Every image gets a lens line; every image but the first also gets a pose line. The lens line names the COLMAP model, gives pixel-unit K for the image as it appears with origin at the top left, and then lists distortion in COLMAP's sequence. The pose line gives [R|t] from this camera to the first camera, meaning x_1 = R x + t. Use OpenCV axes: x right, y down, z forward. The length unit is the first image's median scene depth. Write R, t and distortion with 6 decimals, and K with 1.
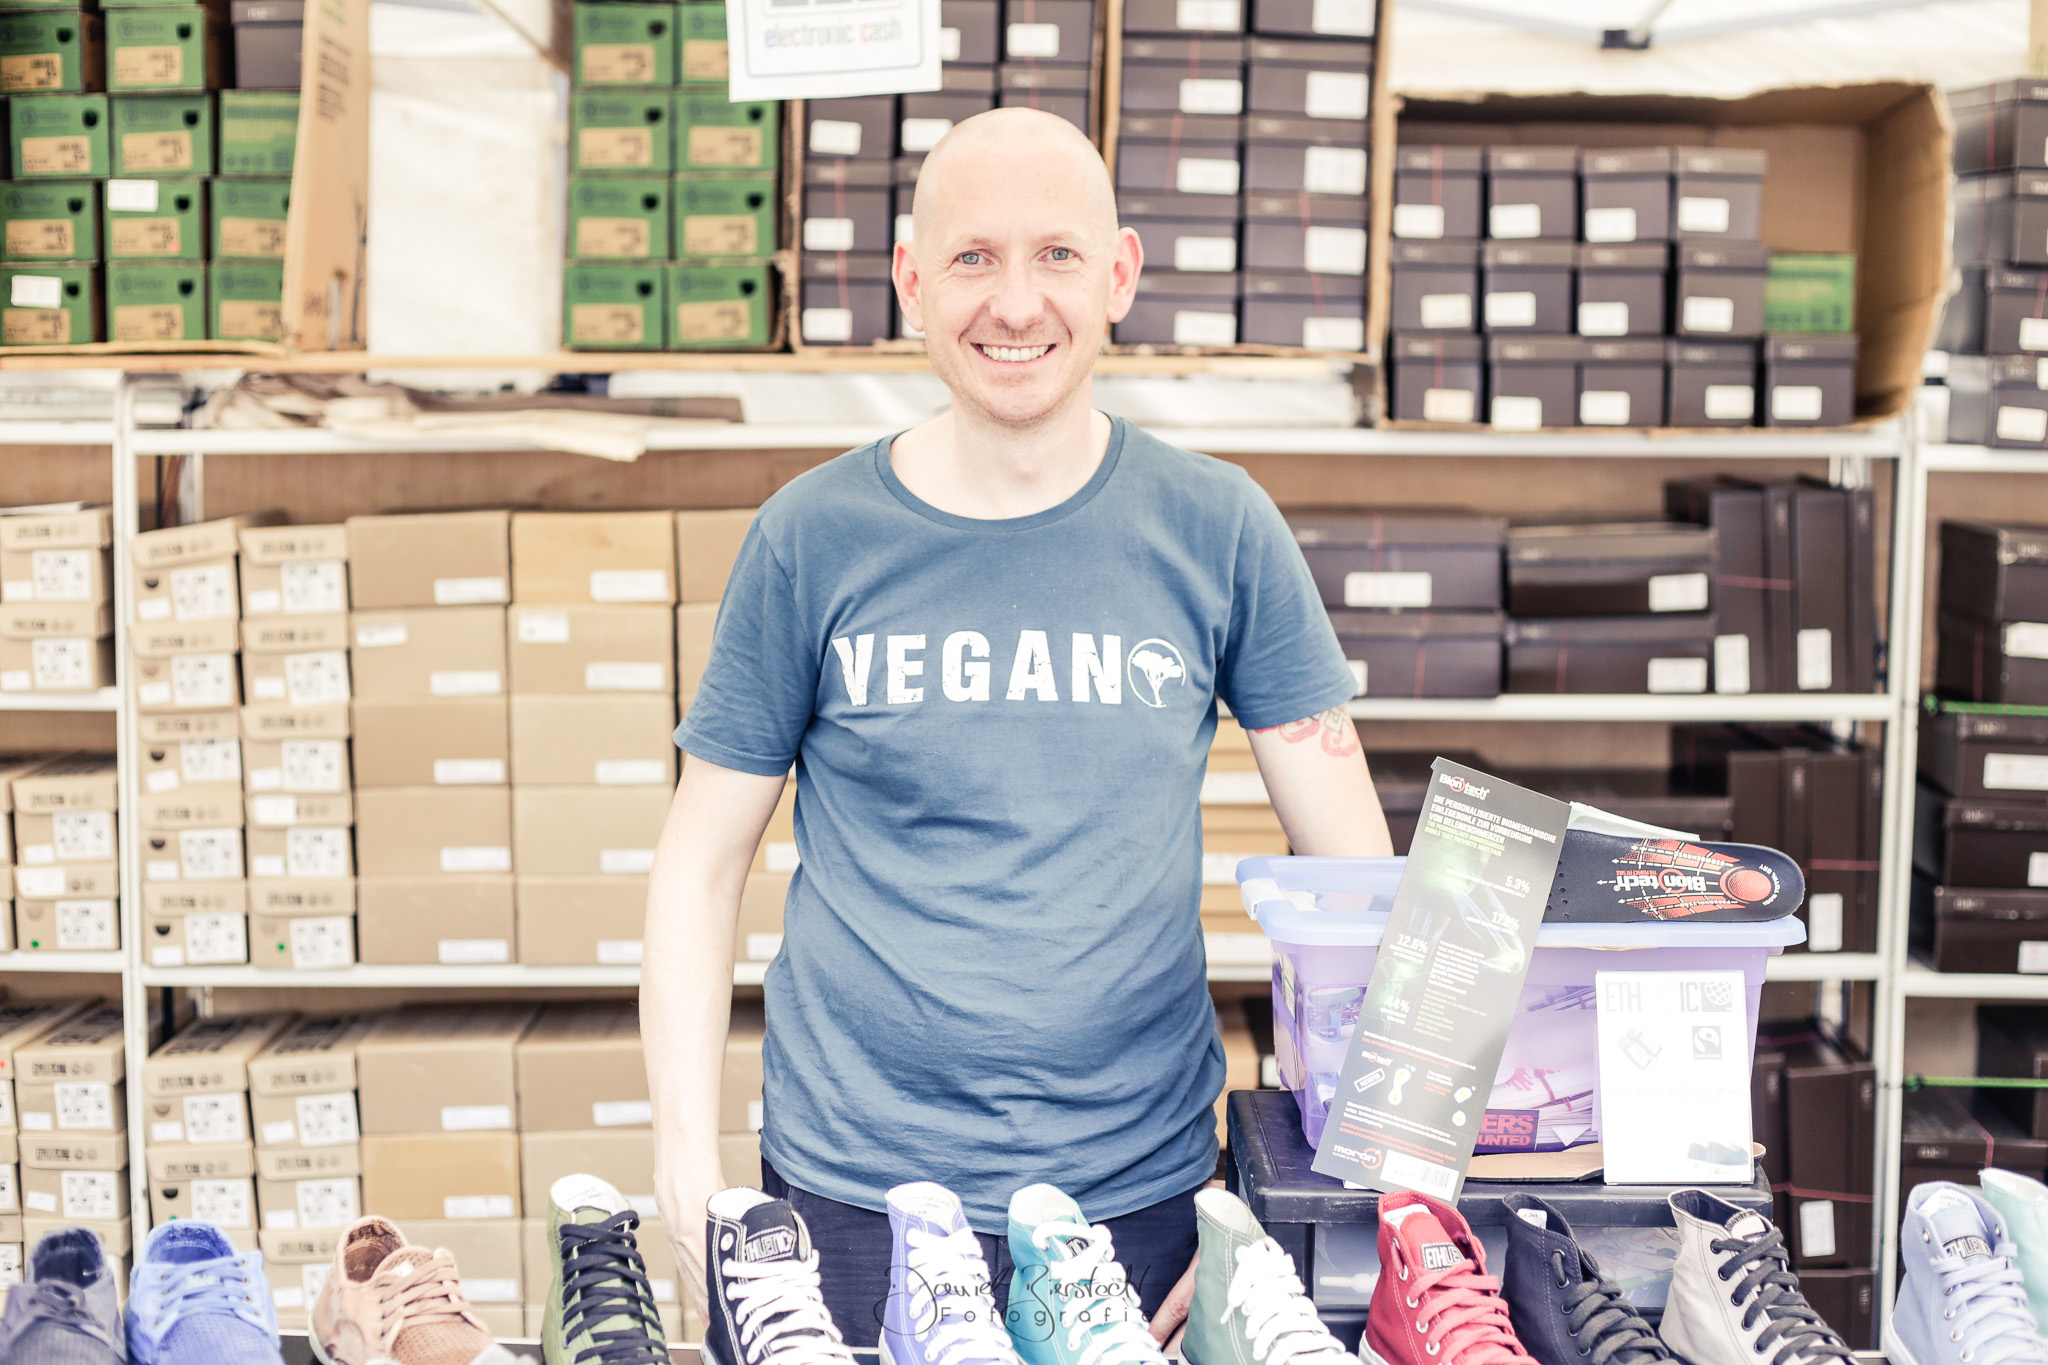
lens RADIAL K [[3575.5, 0, 1016.9], [0, 3575.5, 671.3], [0, 0, 1]] dist [-0.145901, 0.000000]
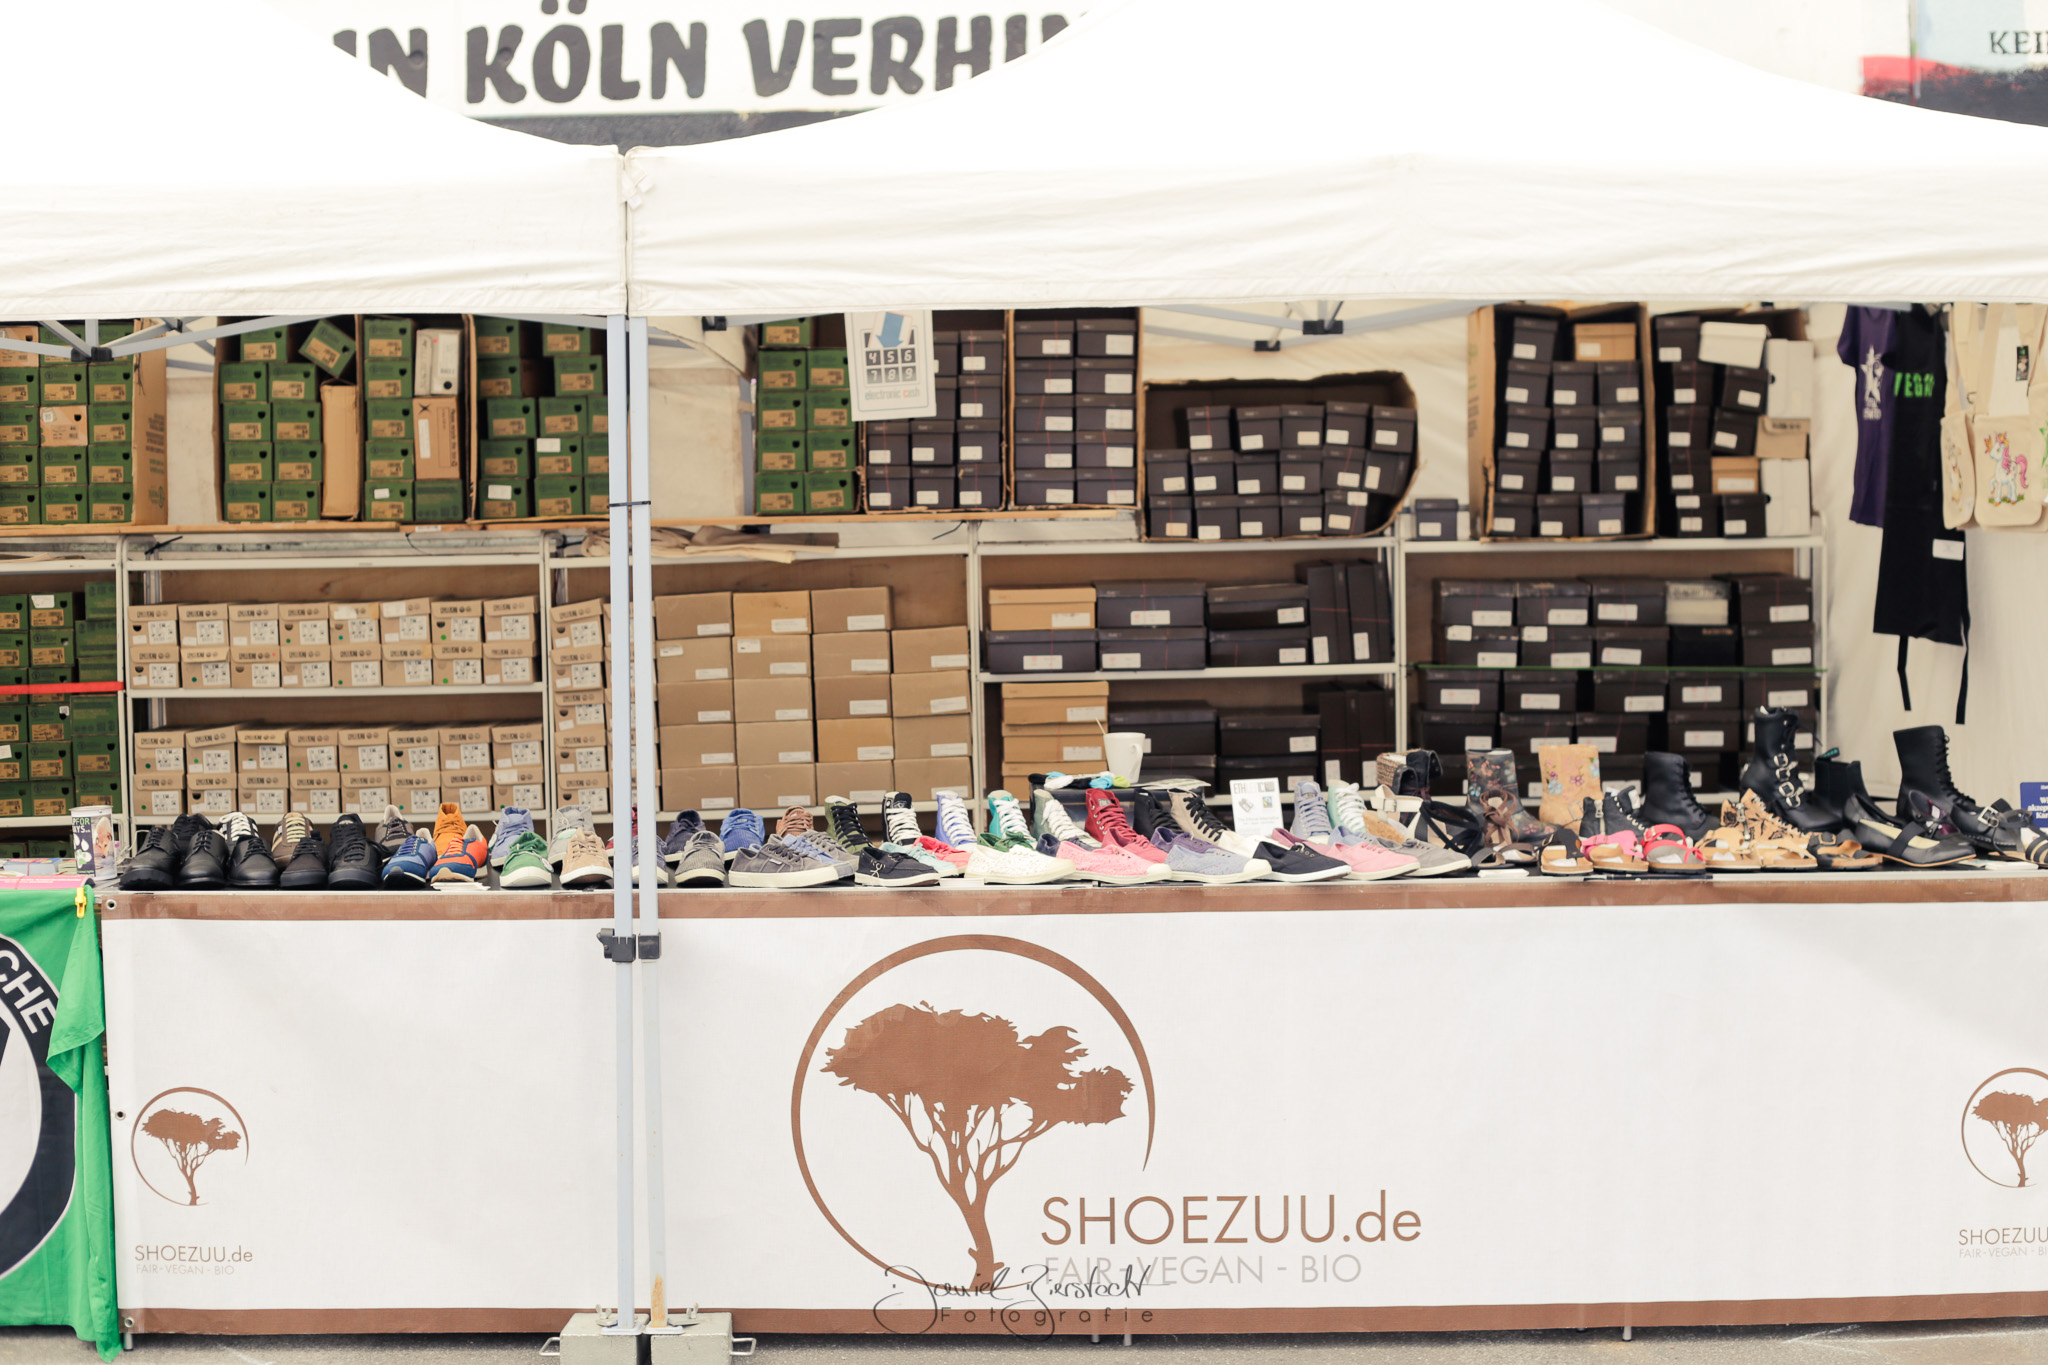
lens RADIAL K [[3575.5, 0, 1025.9], [0, 3575.5, 688.2], [0, 0, 1]] dist [-0.145901, 0.000000]
pose [[0.999603, -0.027048, 0.007885, 0.013265], [0.027263, 0.999219, -0.028603, 0.076939], [-0.007105, 0.028807, 0.999560, -1.103702]]
